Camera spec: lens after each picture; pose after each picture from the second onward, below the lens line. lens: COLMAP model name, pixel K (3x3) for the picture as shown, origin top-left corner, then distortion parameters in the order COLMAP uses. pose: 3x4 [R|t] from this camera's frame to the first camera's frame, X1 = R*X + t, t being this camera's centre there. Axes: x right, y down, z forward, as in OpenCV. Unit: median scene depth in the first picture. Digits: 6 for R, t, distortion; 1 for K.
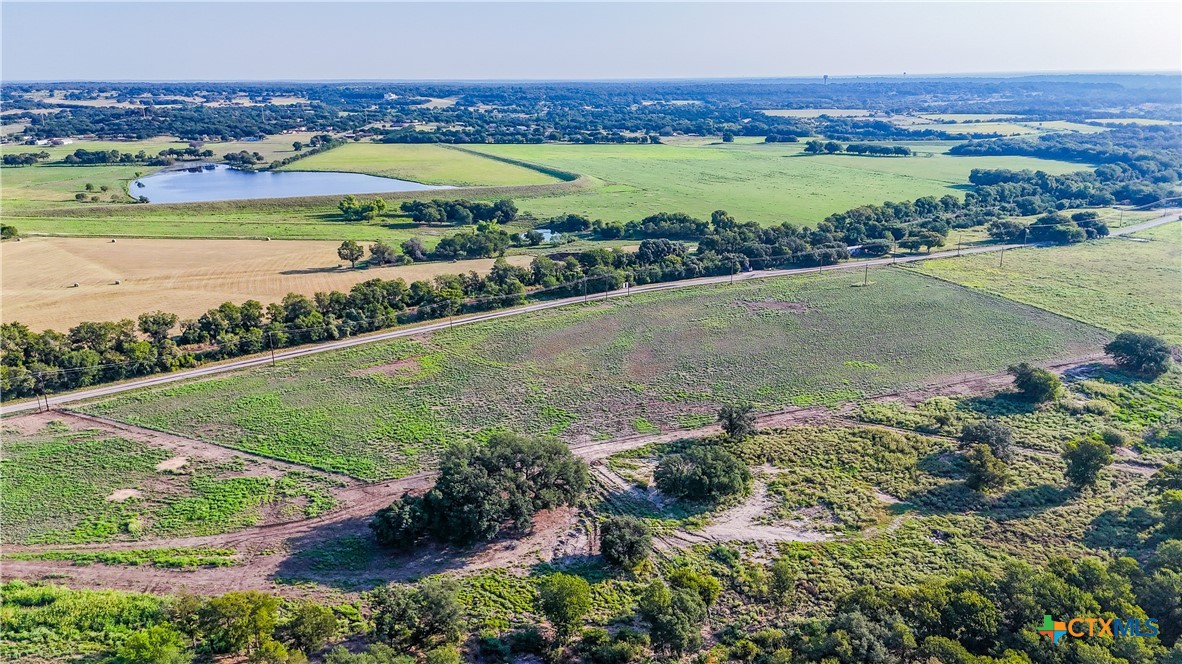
lens RADIAL K [[863.2, 0, 588.3], [0, 863.2, 332.8], [0, 0, 1]] dist [0.070666, -0.058191]
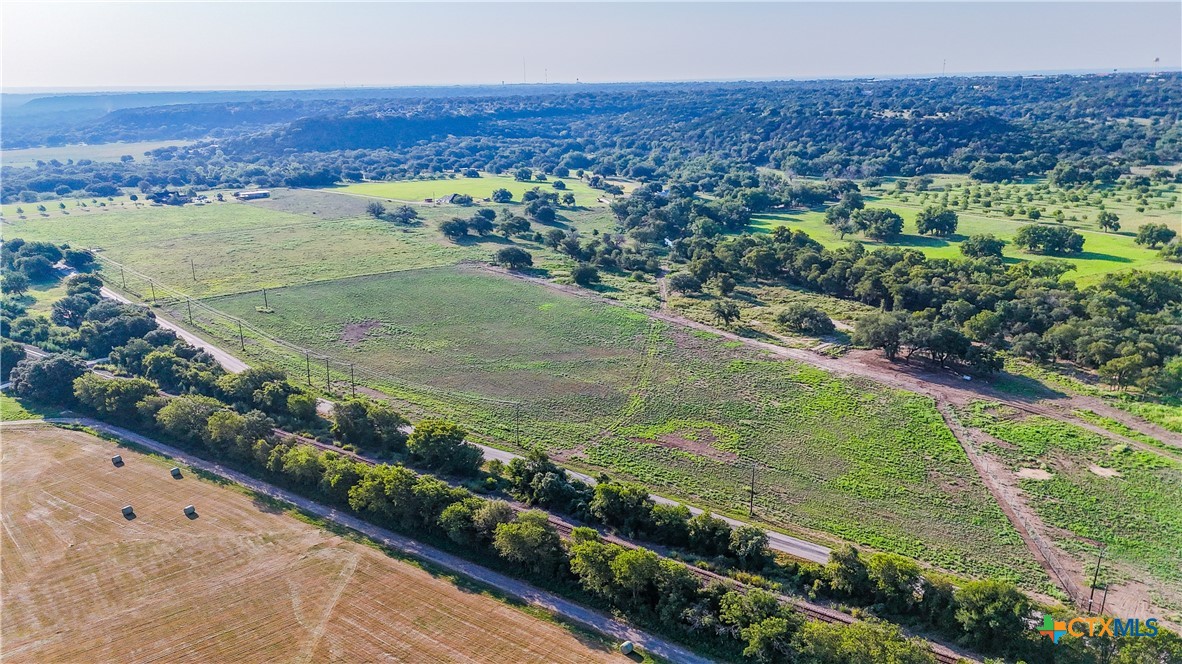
lens RADIAL K [[865.1, 0, 588.6], [0, 865.1, 331.7], [0, 0, 1]] dist [0.076584, -0.081789]
pose [[-0.273599, -0.254240, 0.927635, -0.477188], [0.290569, 0.897526, 0.331689, -0.178740], [-0.916904, 0.360291, -0.171688, 0.621665]]
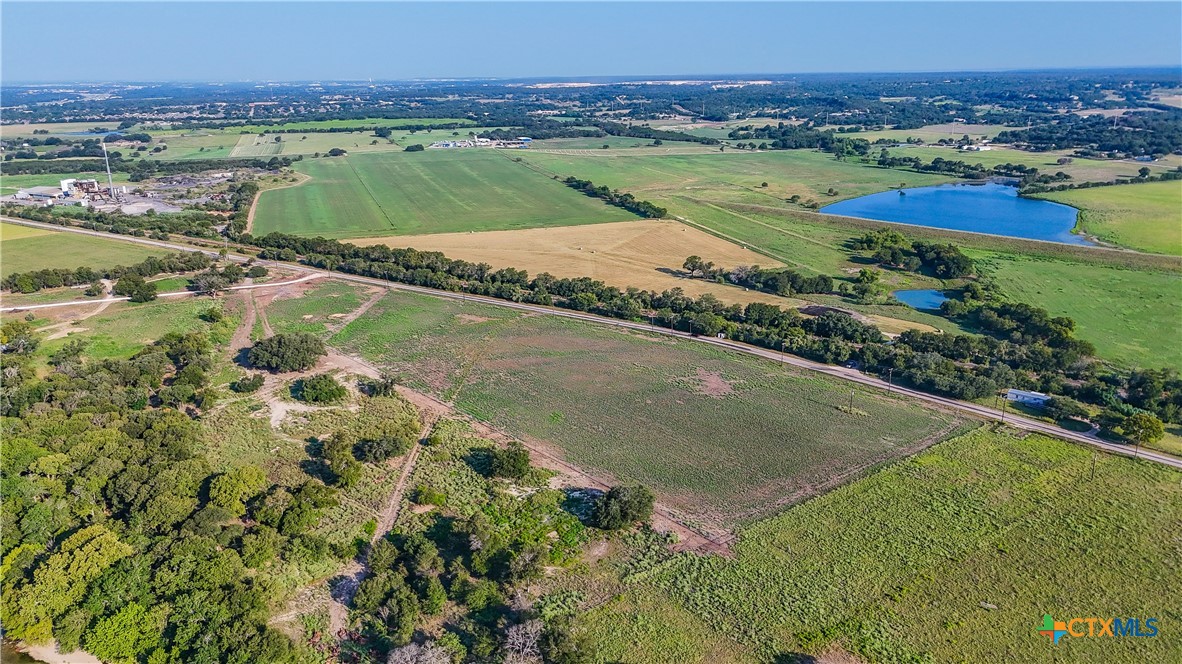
lens RADIAL K [[865.1, 0, 588.6], [0, 865.1, 331.7], [0, 0, 1]] dist [0.076584, -0.081789]
pose [[0.319333, 0.274066, -0.907146, 0.737426], [-0.256909, 0.946454, 0.195504, -0.172502], [0.912153, 0.170623, 0.372644, 0.301202]]
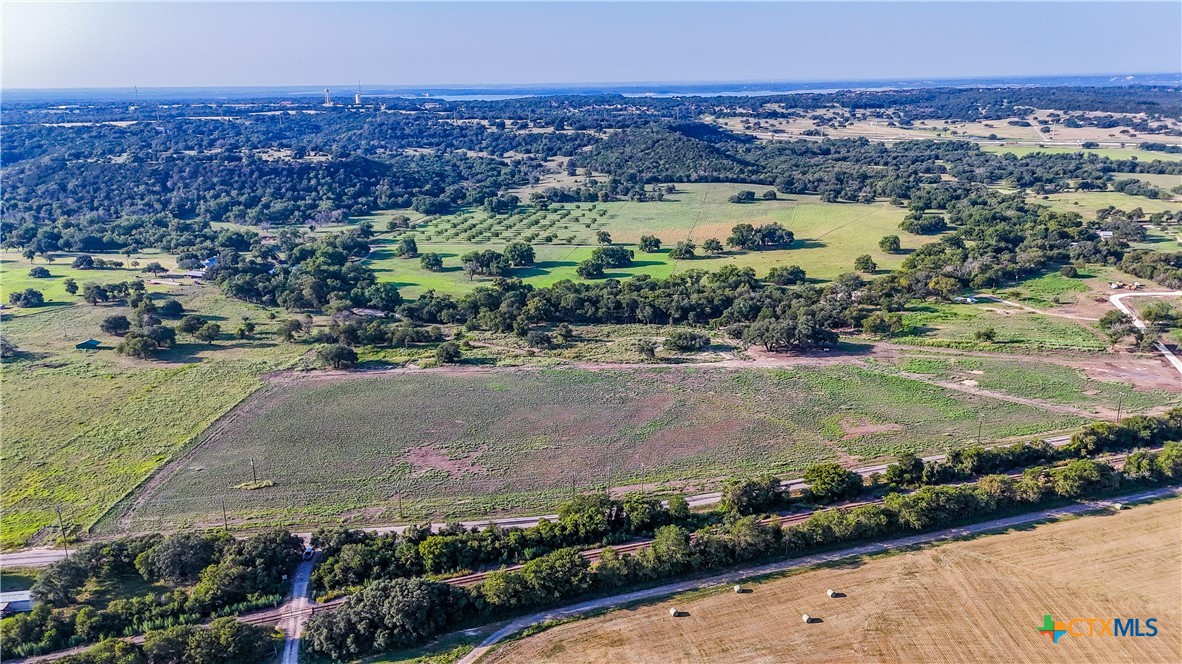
lens RADIAL K [[865.1, 0, 588.6], [0, 865.1, 331.7], [0, 0, 1]] dist [0.076584, -0.081789]
pose [[-0.935245, -0.077484, 0.345418, -0.143980], [0.120233, 0.848223, 0.515811, -0.378208], [-0.332958, 0.523940, -0.783980, 1.037811]]
